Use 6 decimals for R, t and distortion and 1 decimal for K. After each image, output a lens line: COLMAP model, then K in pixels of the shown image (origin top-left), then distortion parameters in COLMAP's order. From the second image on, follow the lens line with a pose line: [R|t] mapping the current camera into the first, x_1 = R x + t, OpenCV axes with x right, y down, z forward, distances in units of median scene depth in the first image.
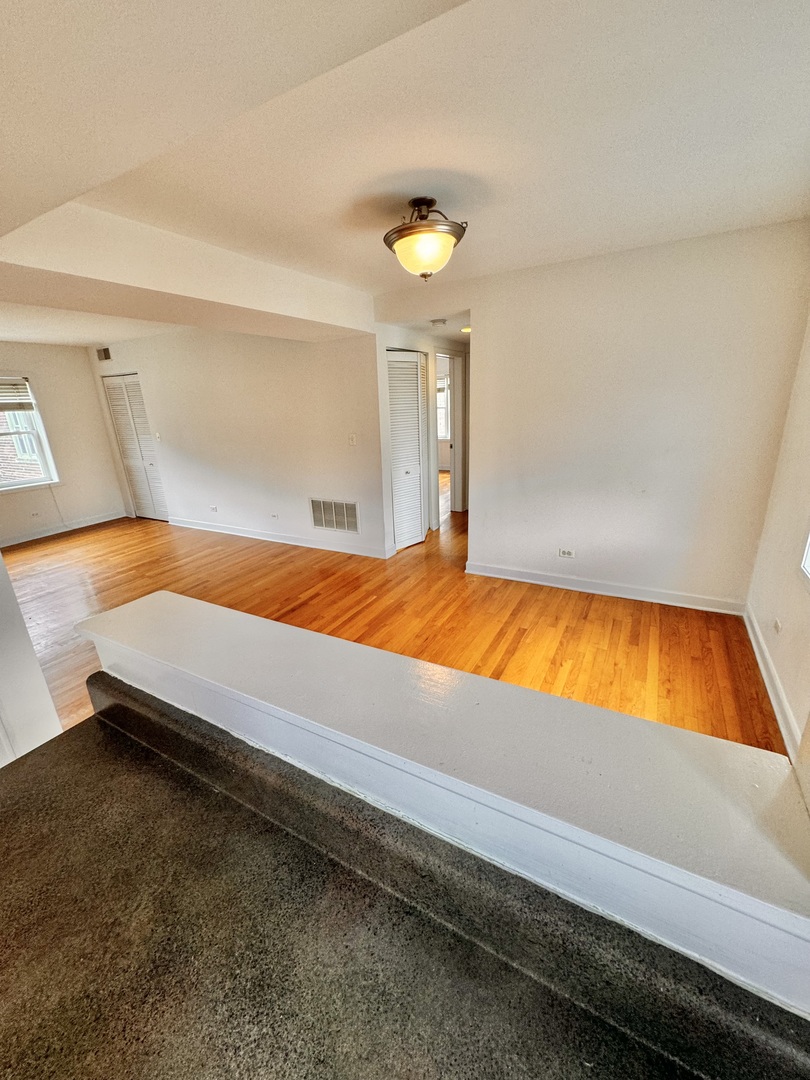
lens RADIAL K [[431.1, 0, 405.4], [0, 431.1, 544.3], [0, 0, 1]] dist [-0.000256, -0.000375]
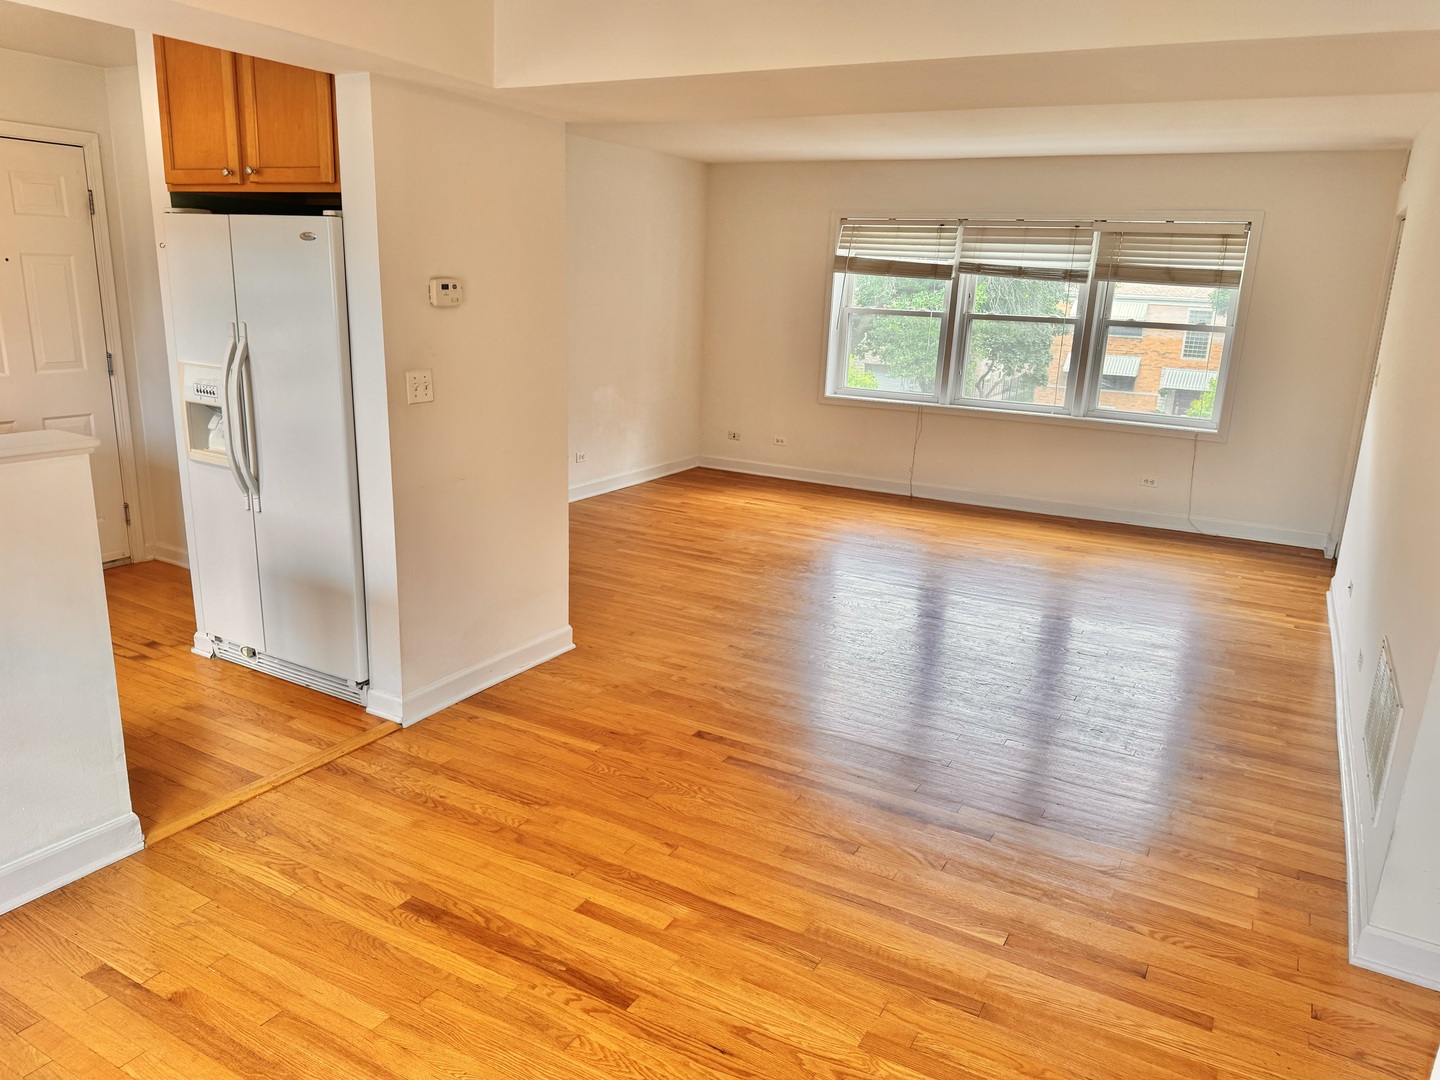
lens RADIAL K [[1006.4, 0, 729.3], [0, 1006.4, 548.6], [0, 0, 1]] dist [0.049413, -0.057119]
pose [[-0.001296, 0.303649, -0.952783, 0.565087], [-0.356017, 0.890217, 0.284193, -0.277726], [0.934479, 0.339575, 0.106950, 0.711273]]
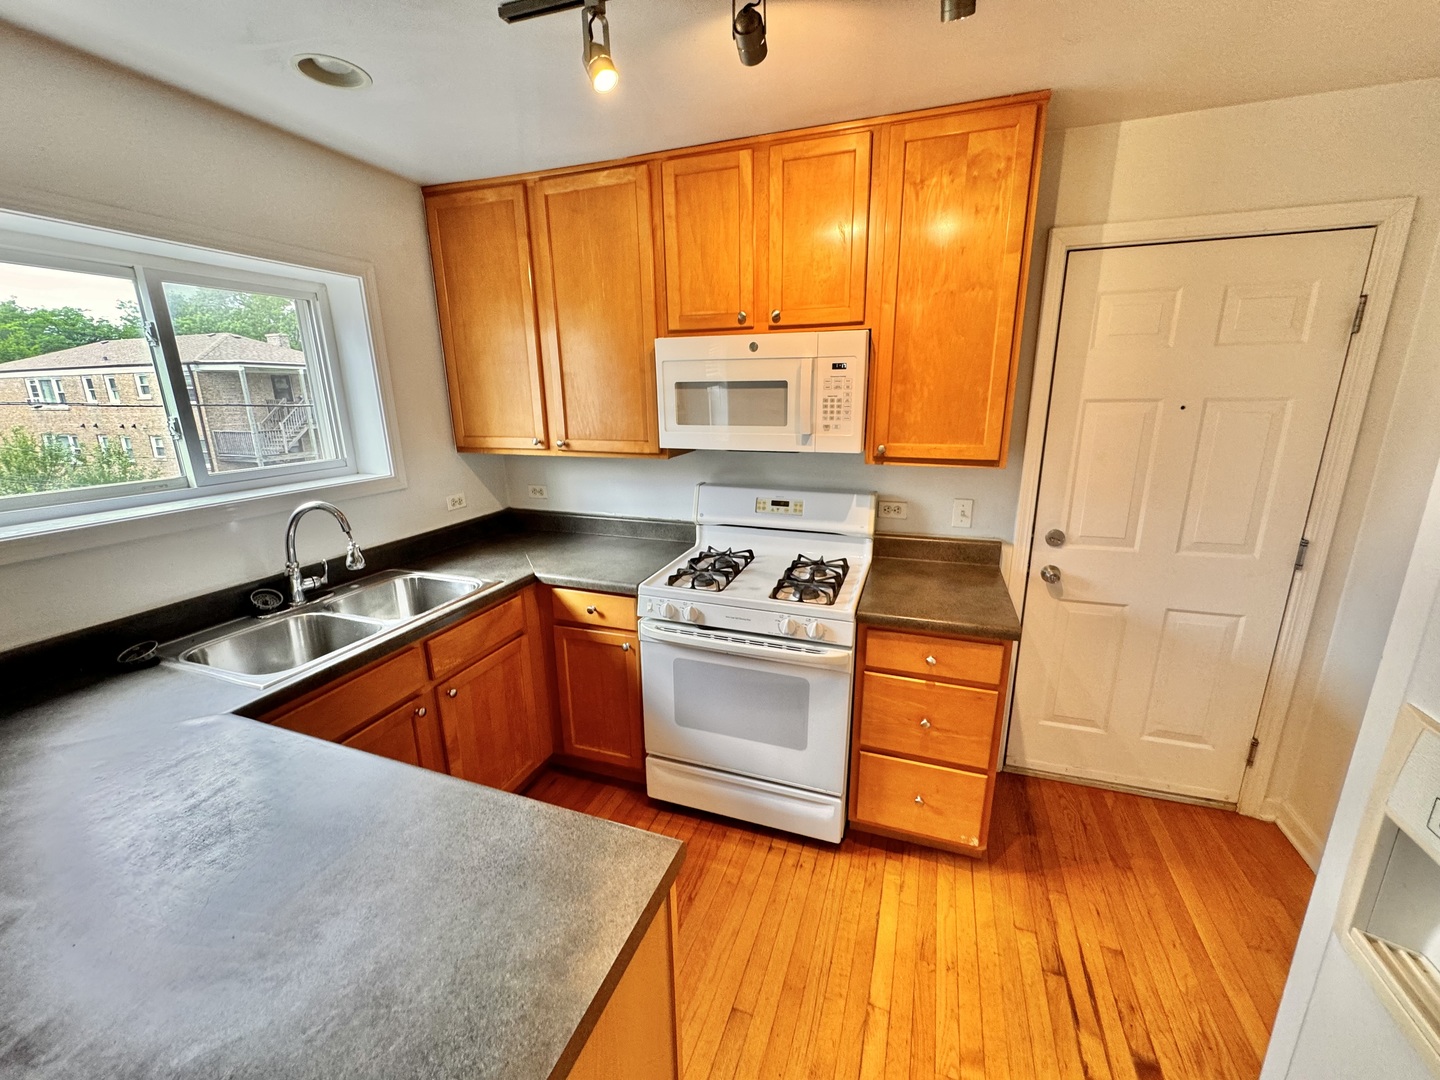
lens RADIAL K [[574.8, 0, 719.6], [0, 574.8, 534.9], [0, 0, 1]] dist [-0.000256, -0.000375]
pose [[-0.984587, 0.095117, -0.146772, -0.288206], [0.000459, 0.840586, 0.541677, -0.097401], [0.174897, 0.533261, -0.827674, 0.289713]]
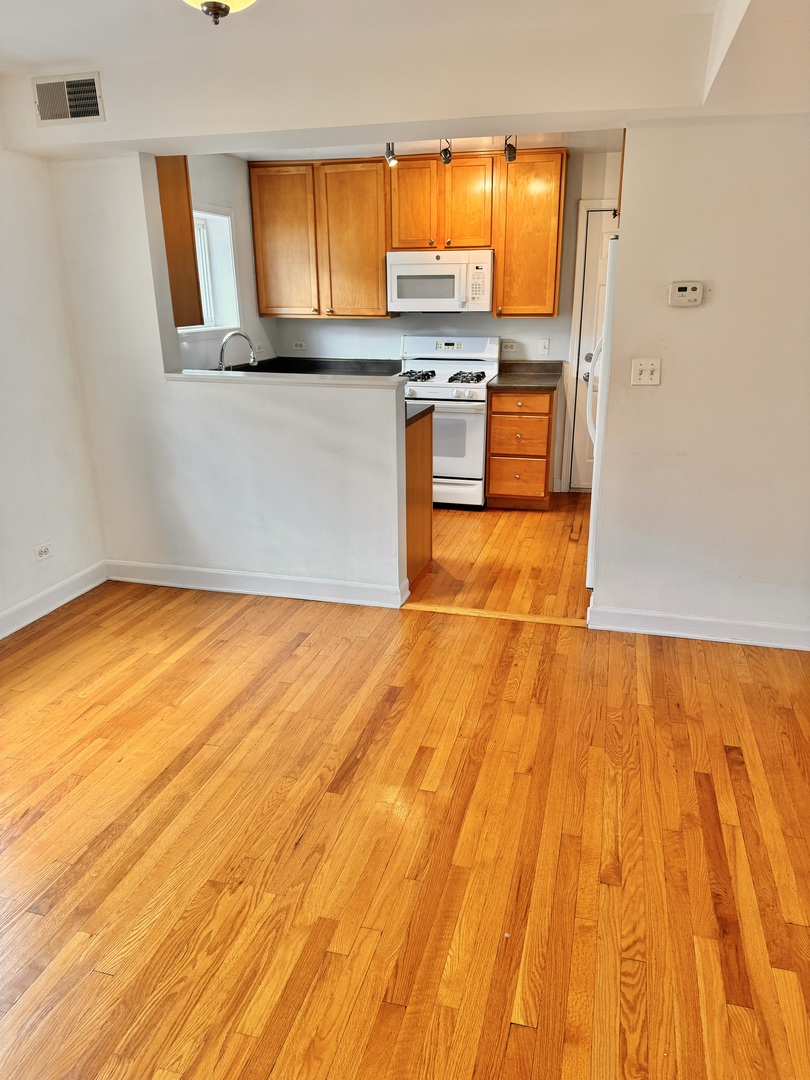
lens RADIAL K [[754.8, 0, 405.8], [0, 754.8, 551.3], [0, 0, 1]] dist [0.049413, -0.057119]
pose [[-0.967214, 0.130215, -0.218038, 0.063870], [-0.030067, 0.793795, 0.607441, -0.416147], [0.252175, 0.594082, -0.763855, 1.267787]]
